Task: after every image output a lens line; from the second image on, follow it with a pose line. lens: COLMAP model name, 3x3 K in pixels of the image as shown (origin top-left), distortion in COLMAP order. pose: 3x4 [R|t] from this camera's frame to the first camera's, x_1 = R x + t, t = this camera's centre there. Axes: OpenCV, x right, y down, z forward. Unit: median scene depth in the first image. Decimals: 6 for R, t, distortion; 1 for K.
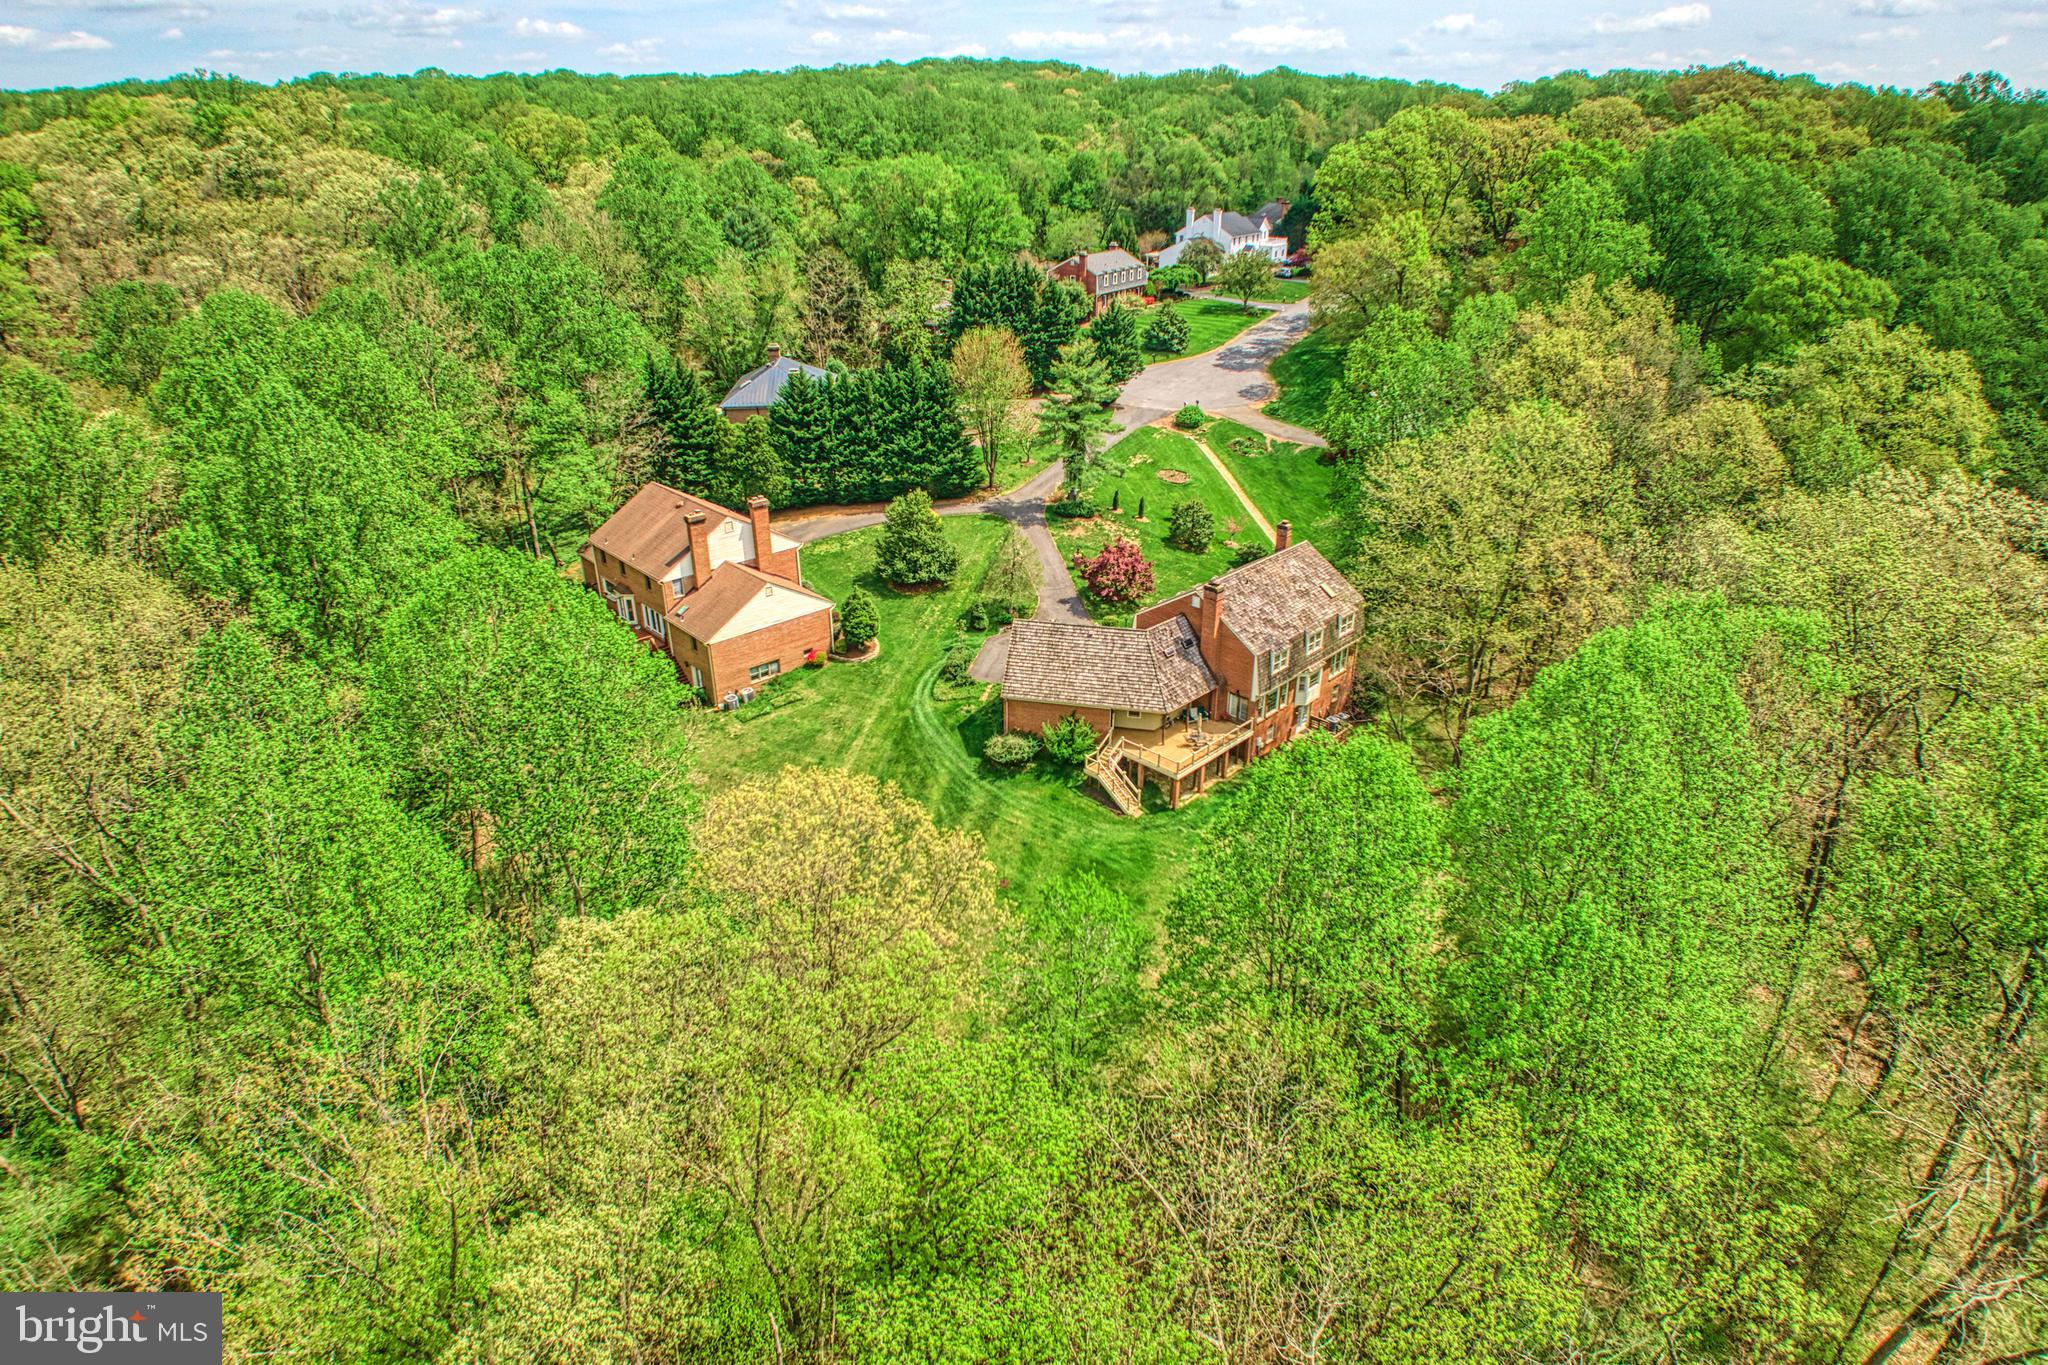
lens RADIAL K [[1169.0, 0, 1032.5], [0, 1169.0, 682.2], [0, 0, 1]] dist [-0.044975, 0.004709]
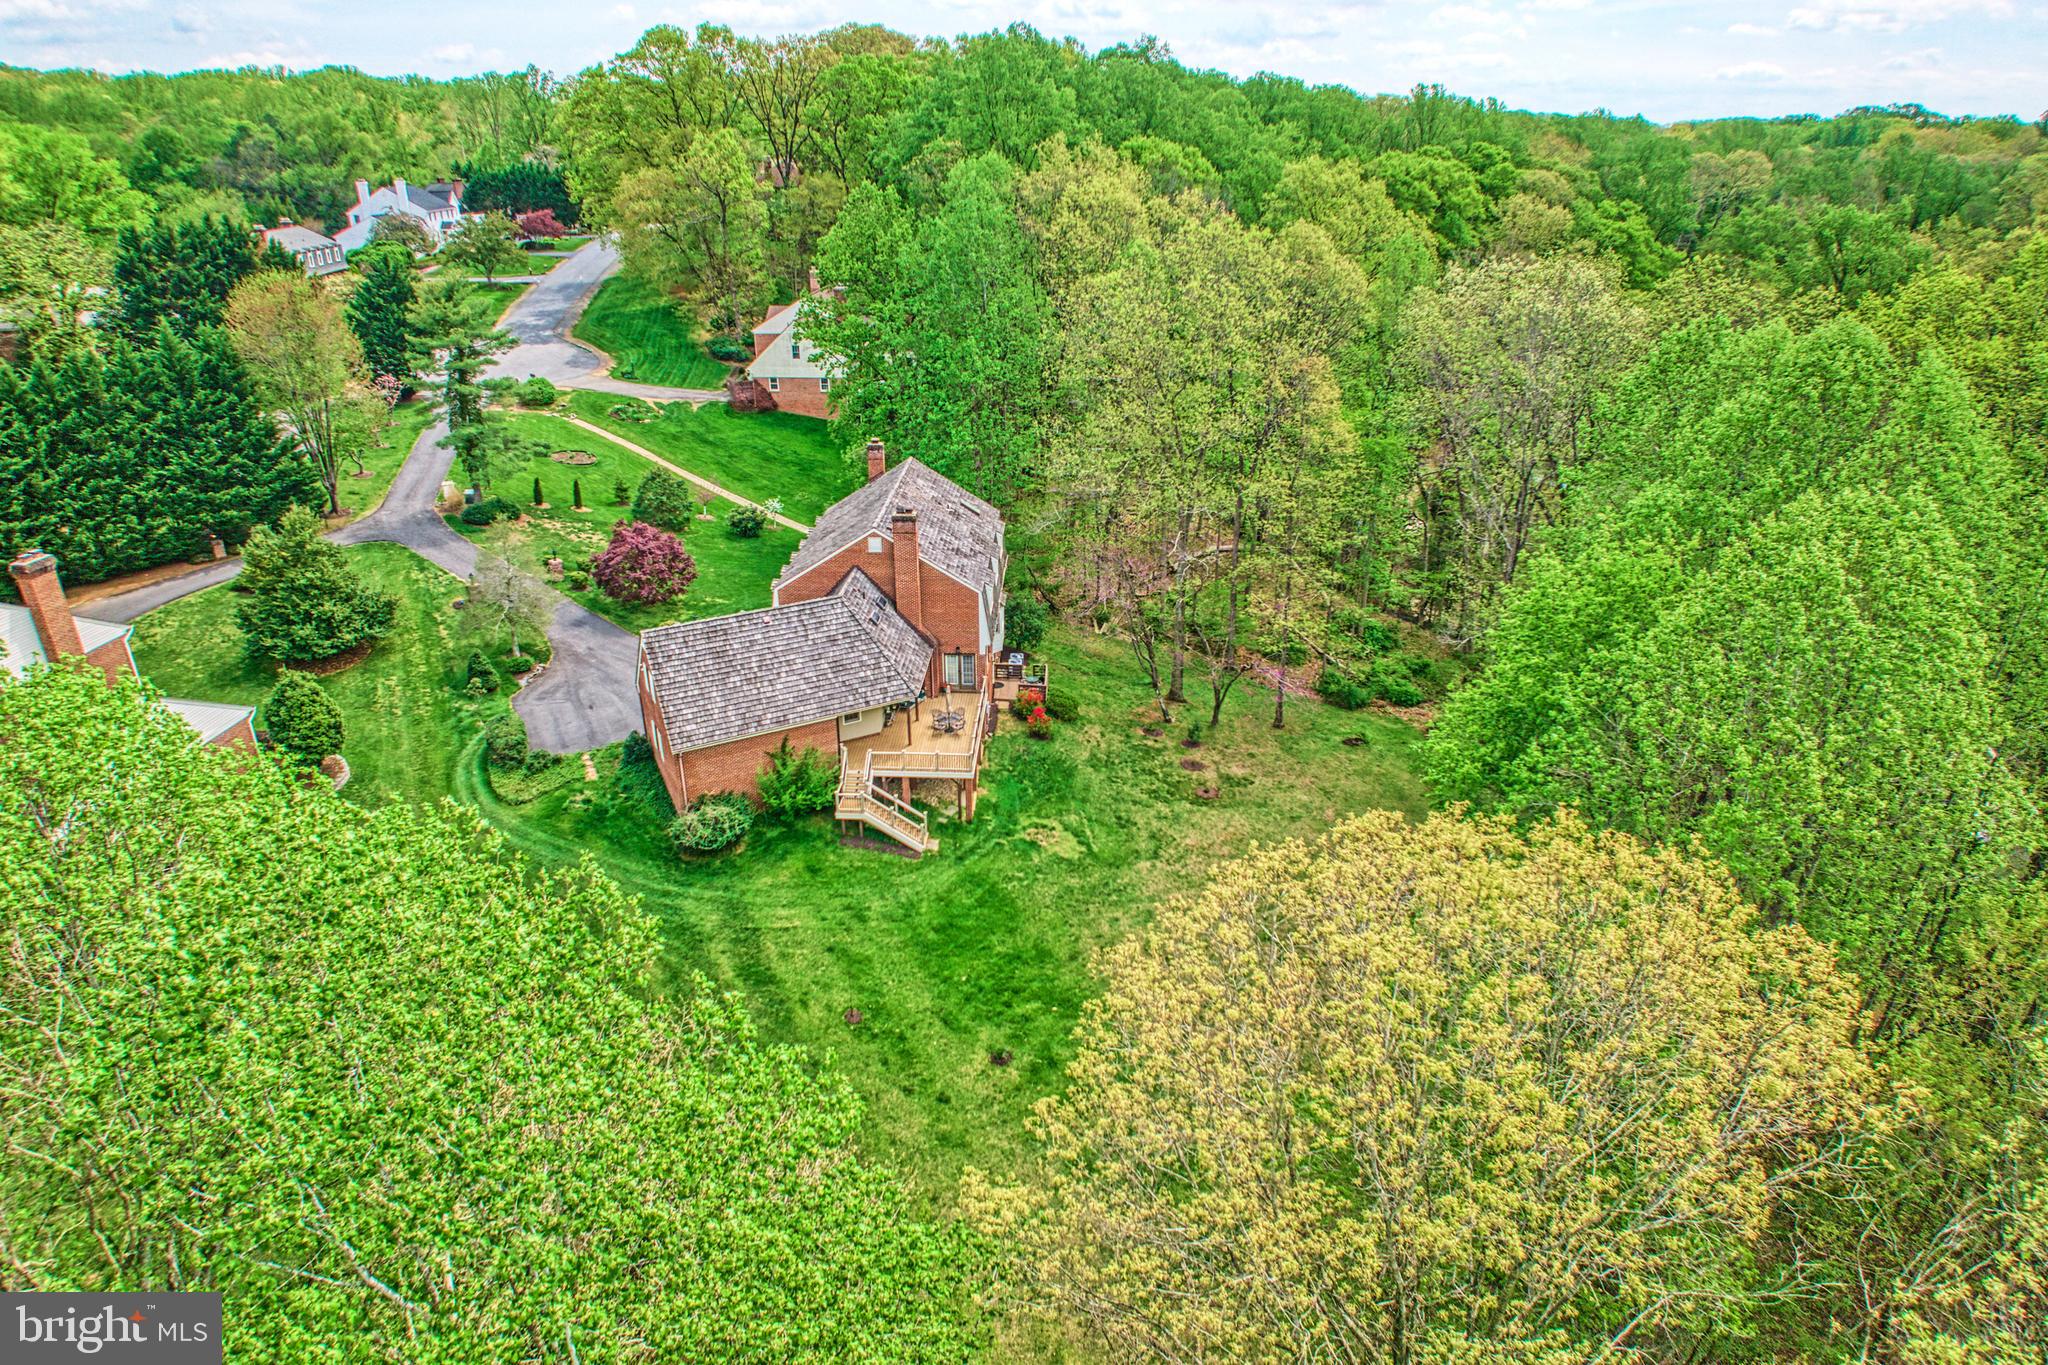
lens RADIAL K [[1169.0, 0, 1014.6], [0, 1169.0, 683.2], [0, 0, 1]] dist [-0.044975, 0.004709]
pose [[0.754453, -0.274742, 0.596086, -0.206731], [0.286665, 0.954907, 0.077301, -0.015120], [-0.590444, 0.112557, 0.799191, 0.319299]]
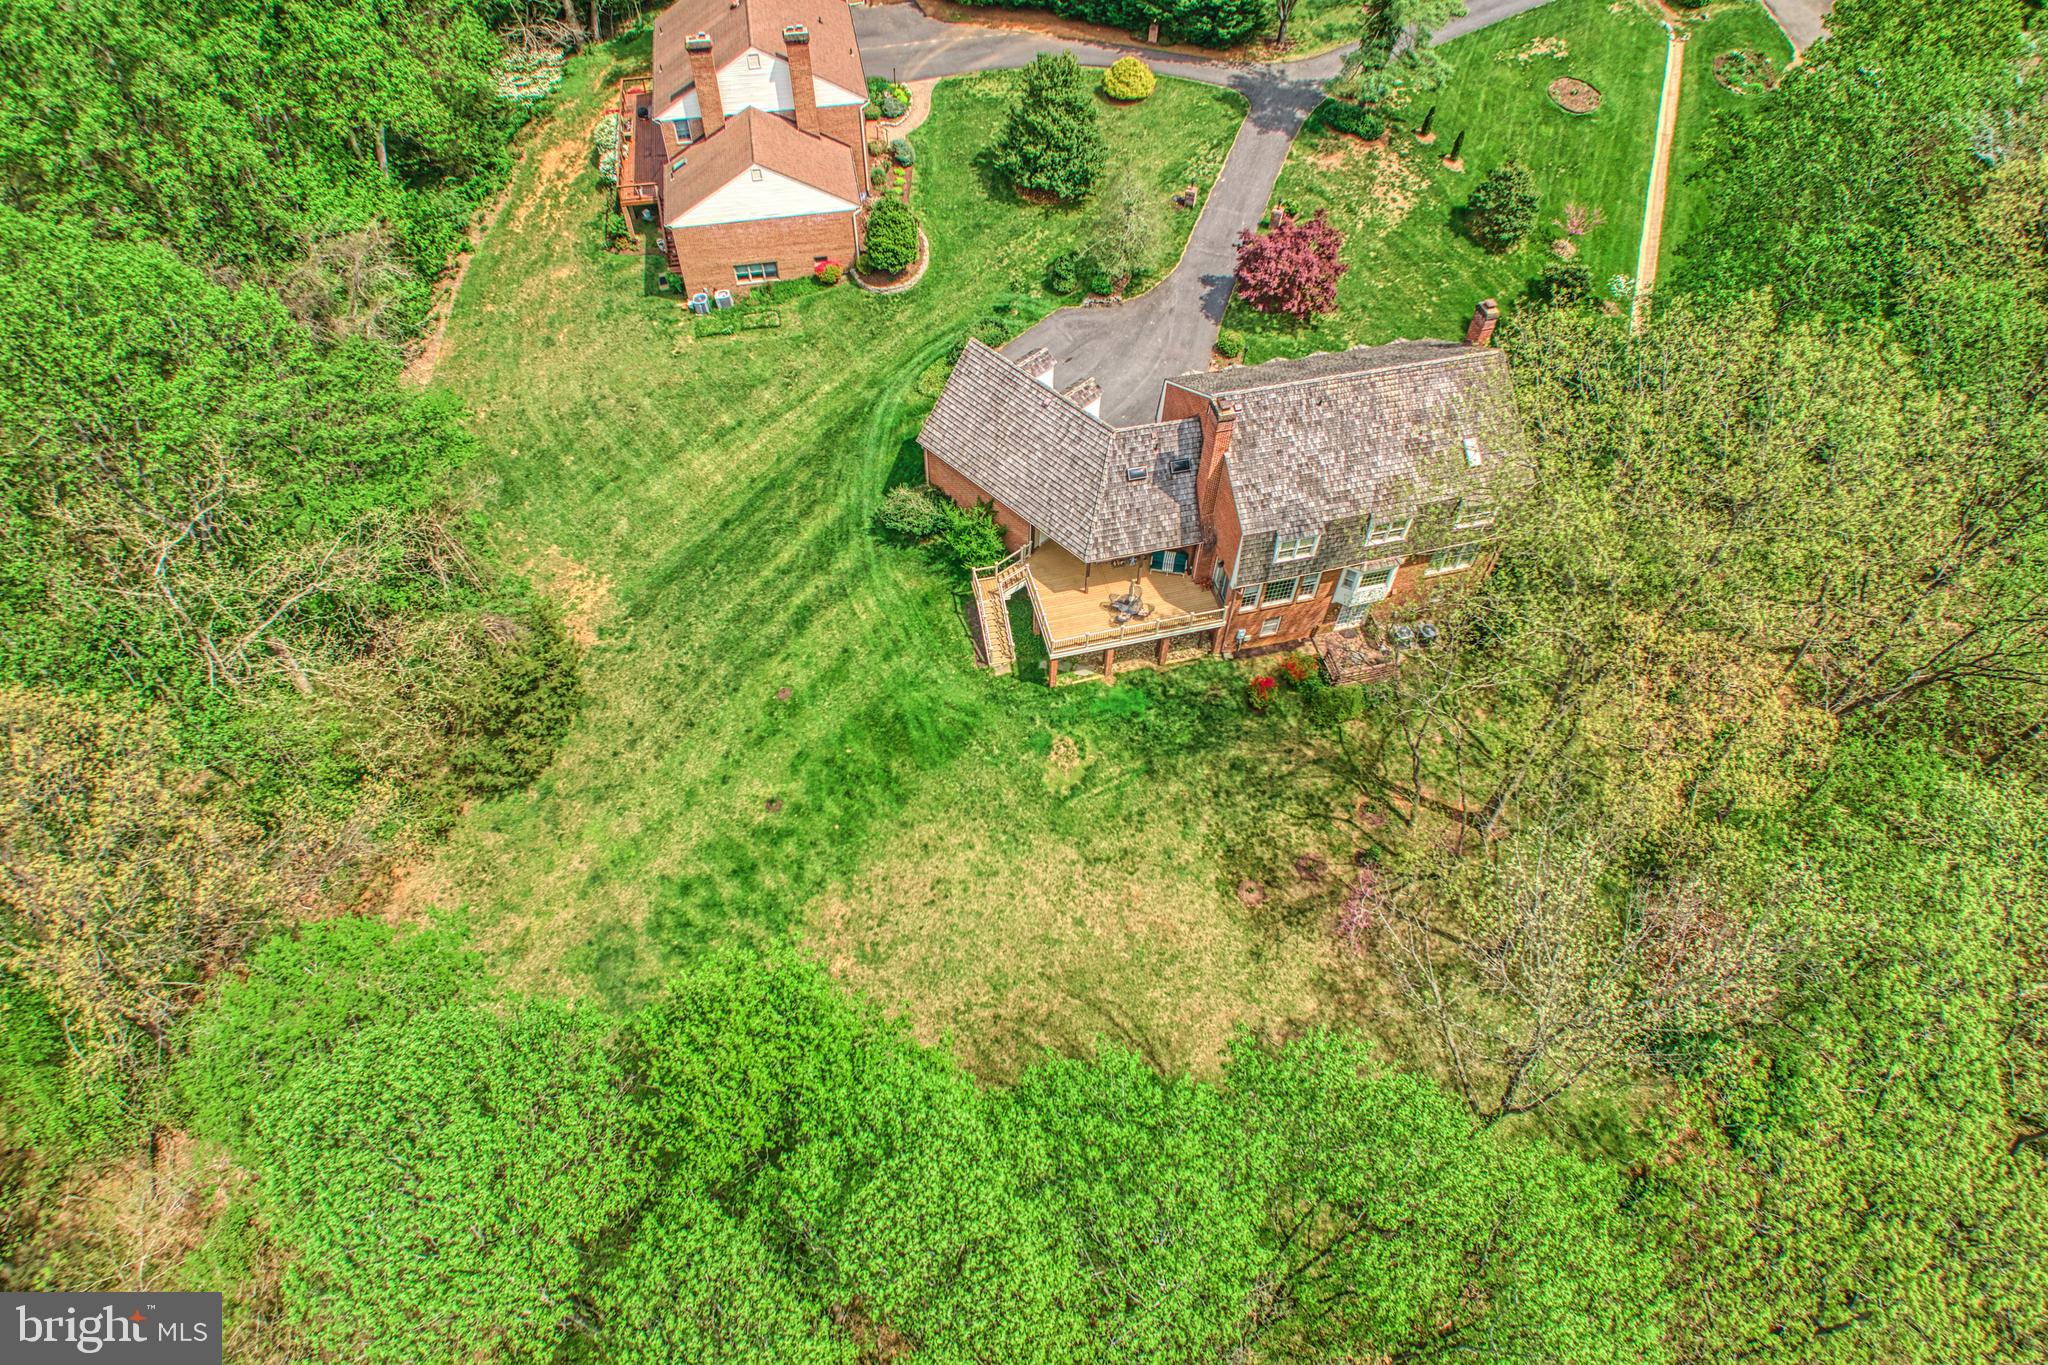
lens RADIAL K [[1169.0, 0, 1024.8], [0, 1169.0, 686.6], [0, 0, 1]] dist [-0.044975, 0.004709]
pose [[0.850426, 0.433097, -0.298669, 0.256977], [-0.245444, 0.828761, 0.502905, -0.198782], [0.465332, -0.354376, 0.811100, 0.321300]]
